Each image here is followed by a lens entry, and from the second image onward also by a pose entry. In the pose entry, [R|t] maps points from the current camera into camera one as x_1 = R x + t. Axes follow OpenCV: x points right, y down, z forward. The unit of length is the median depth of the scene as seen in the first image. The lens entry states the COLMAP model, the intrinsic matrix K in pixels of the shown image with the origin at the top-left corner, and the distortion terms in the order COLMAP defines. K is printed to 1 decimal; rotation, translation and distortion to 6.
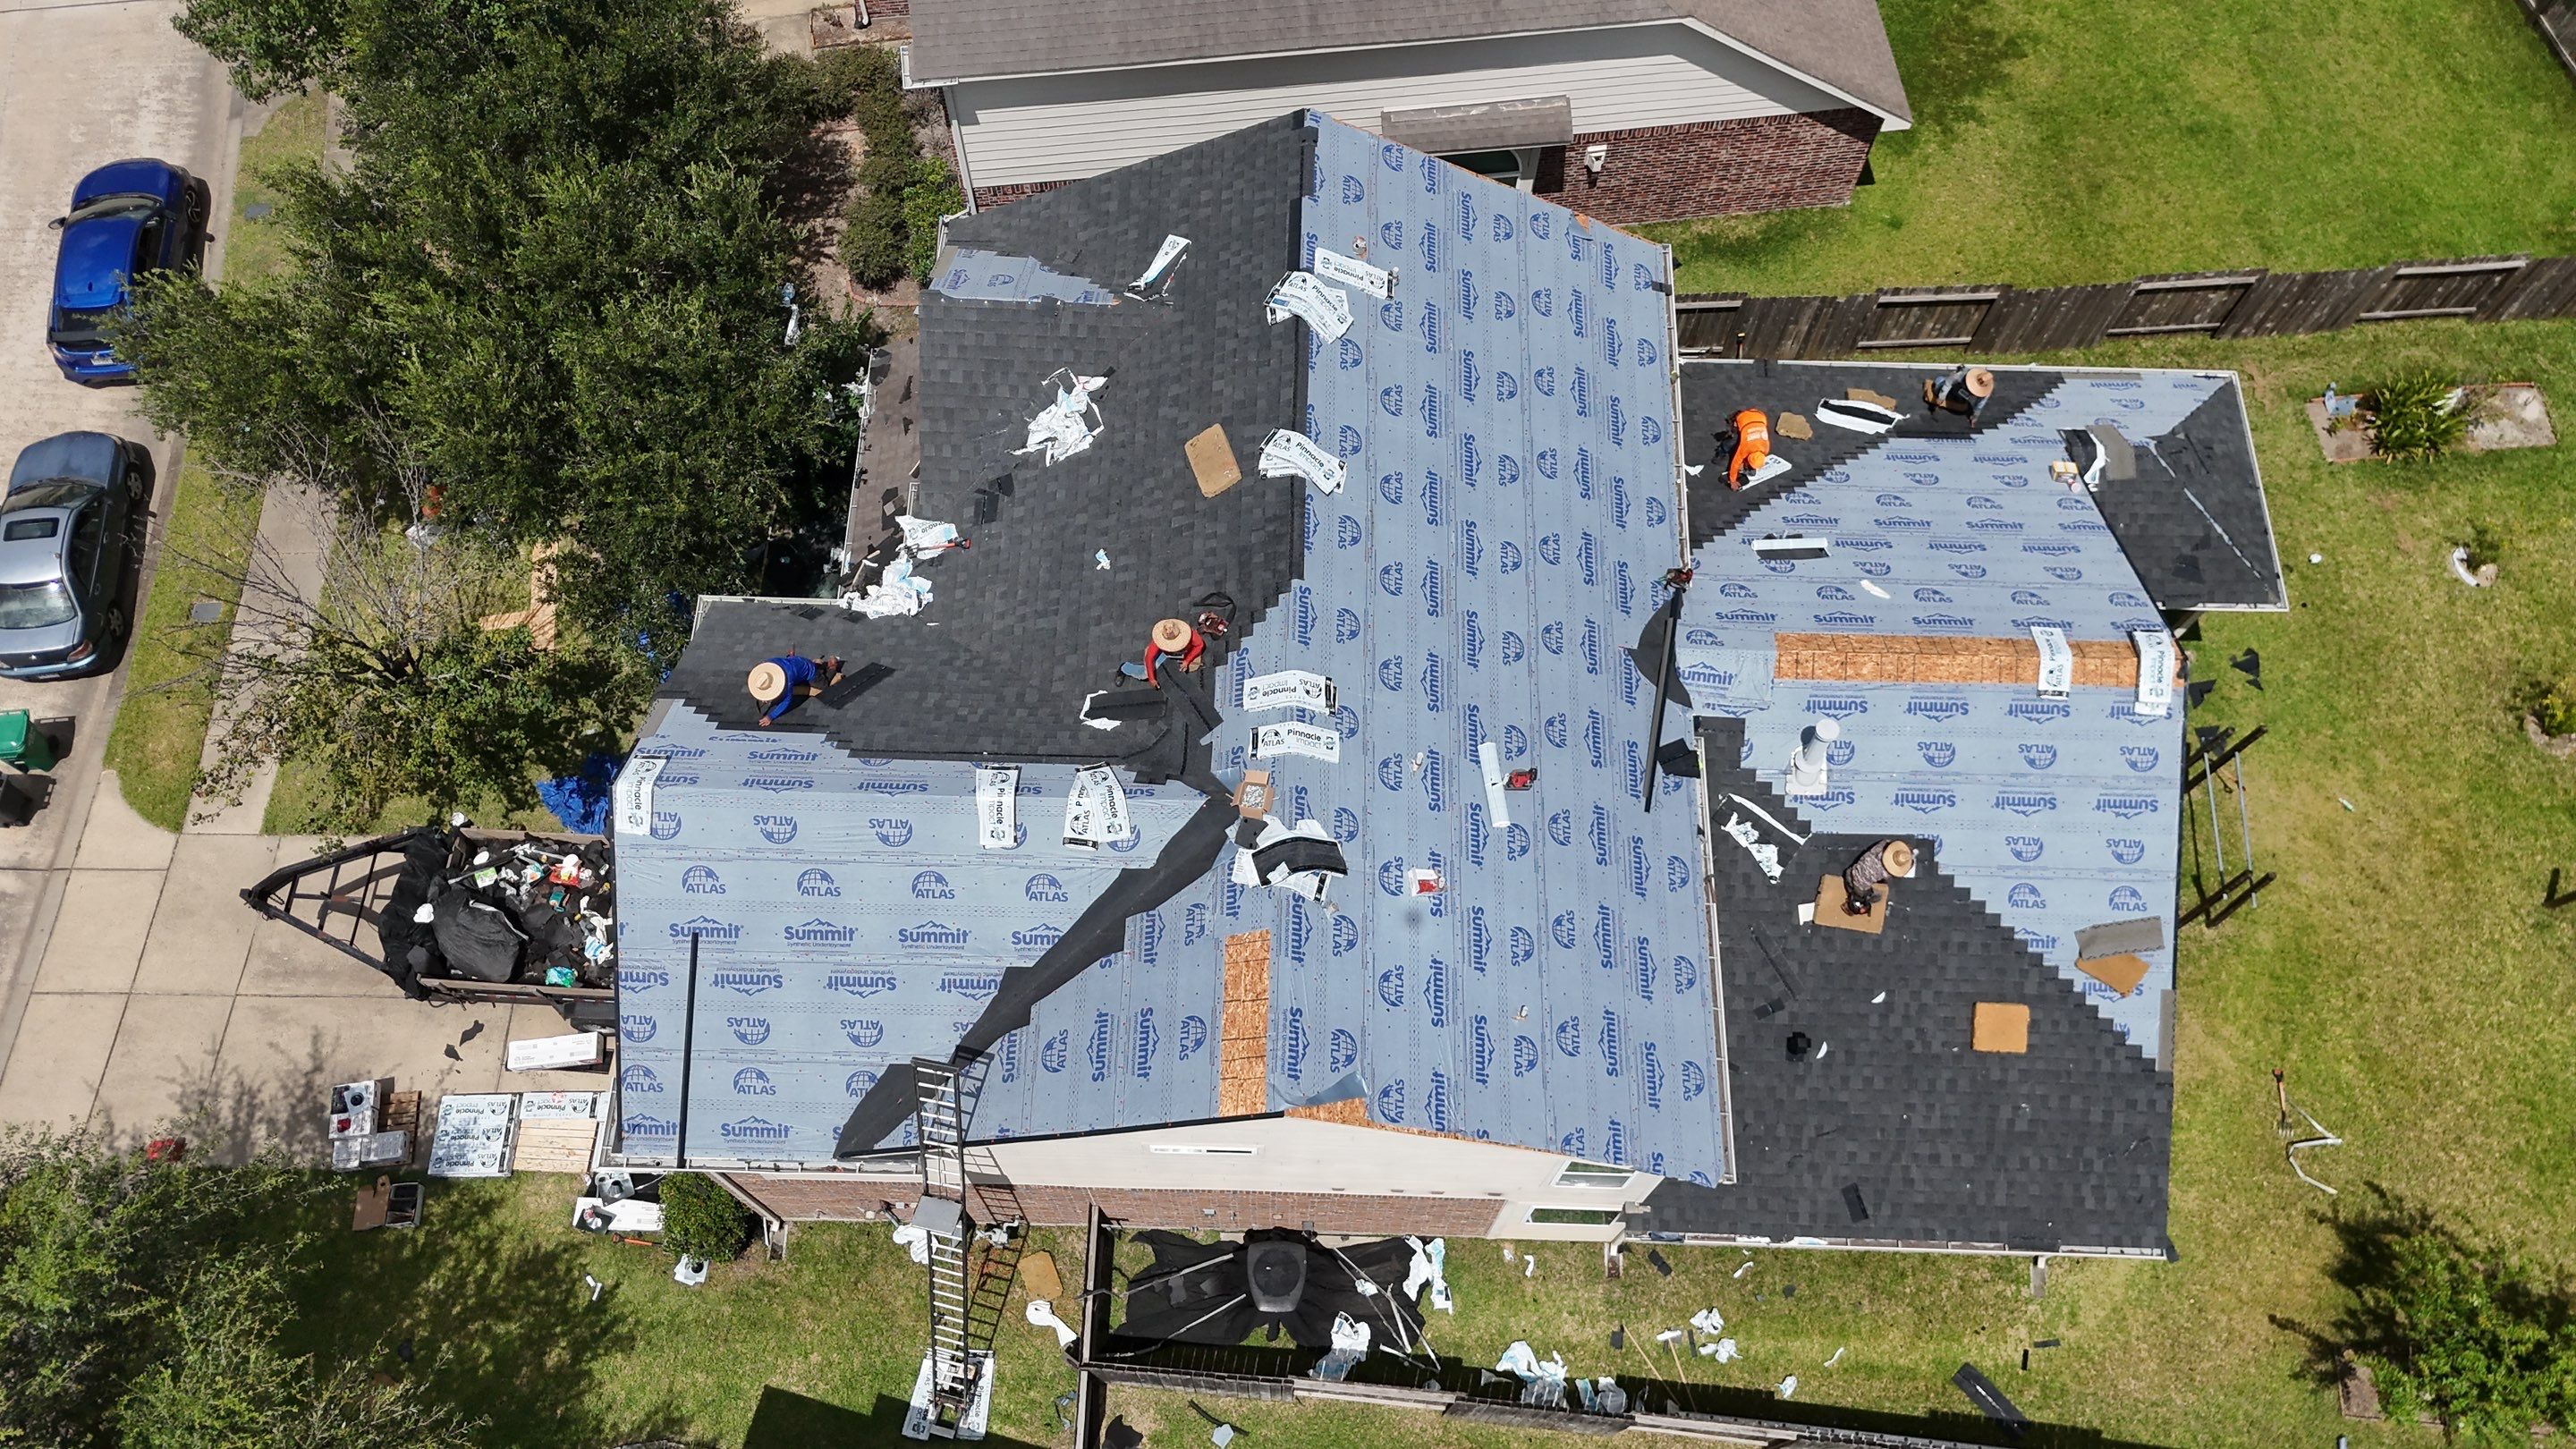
lens RADIAL K [[1900.5, 0, 1278.0], [0, 1900.5, 724.0], [0, 0, 1]] dist [0.064934, -0.070713]
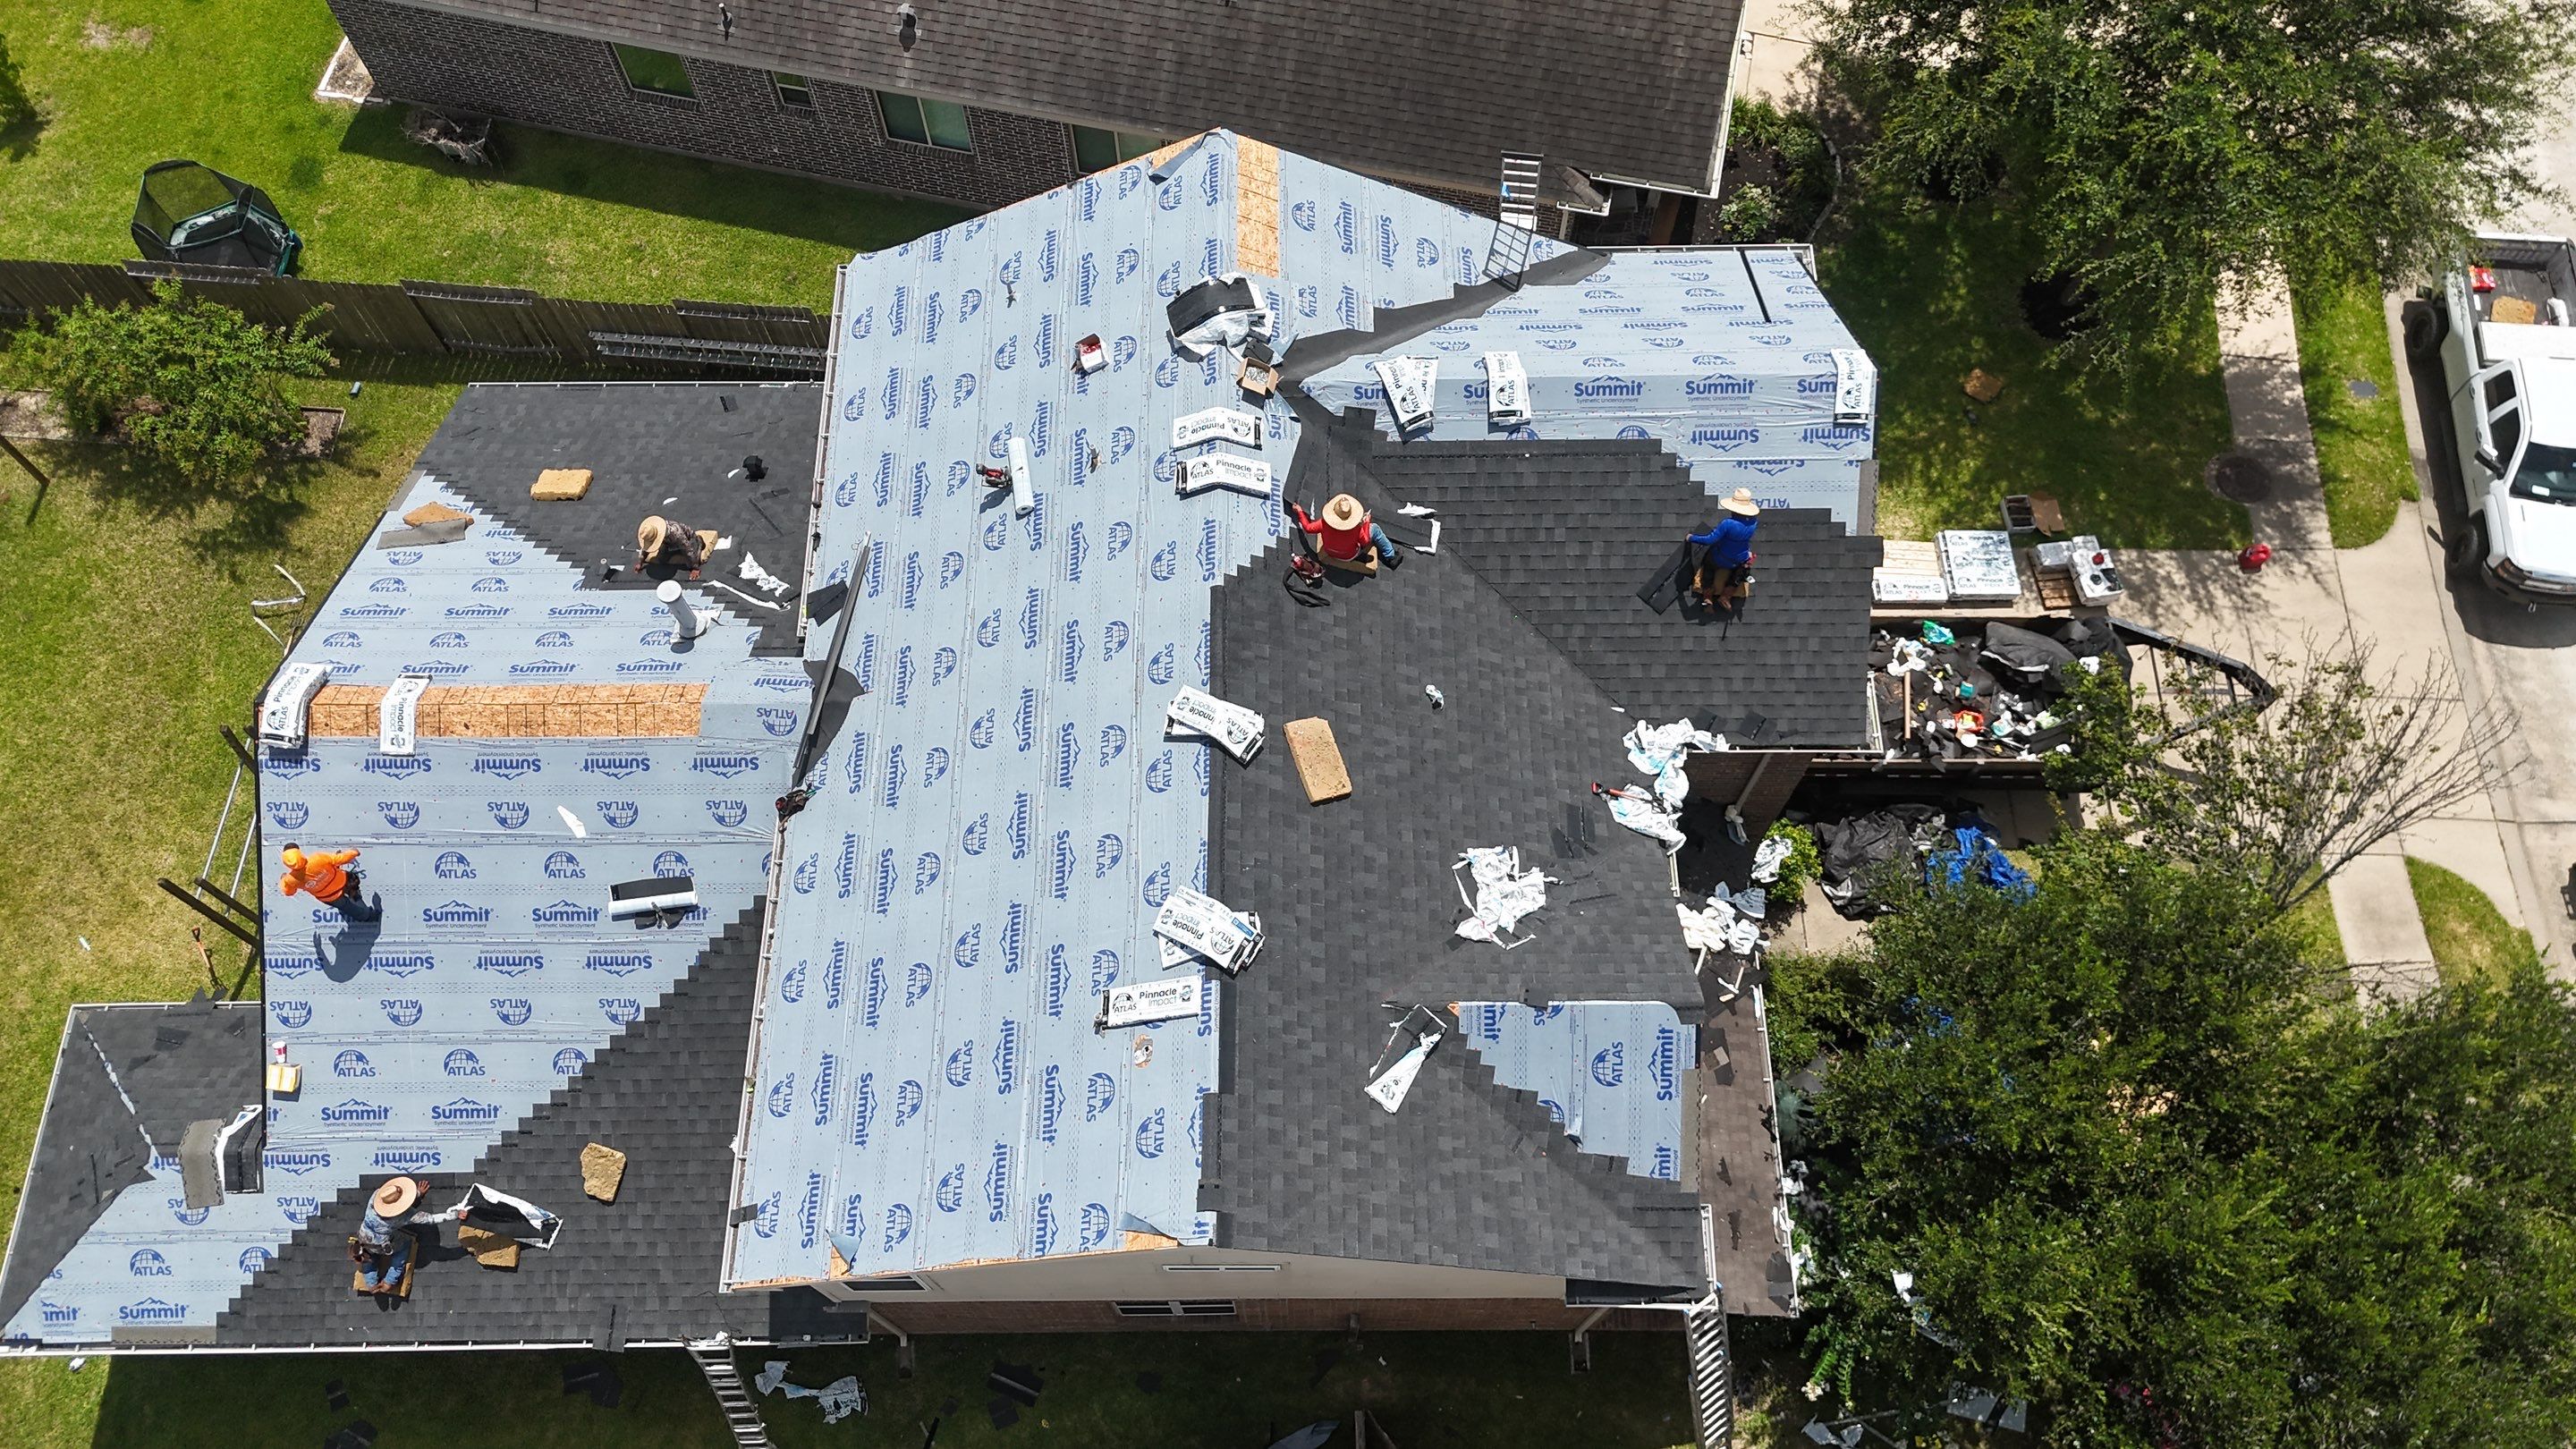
lens RADIAL K [[1900.5, 0, 1276.4], [0, 1900.5, 716.5], [0, 0, 1]] dist [0.064934, -0.070713]
pose [[-0.999549, 0.026307, -0.014474, -0.003333], [-0.028305, -0.664686, 0.746586, -0.737301], [0.010020, 0.746659, 0.665131, 0.389795]]
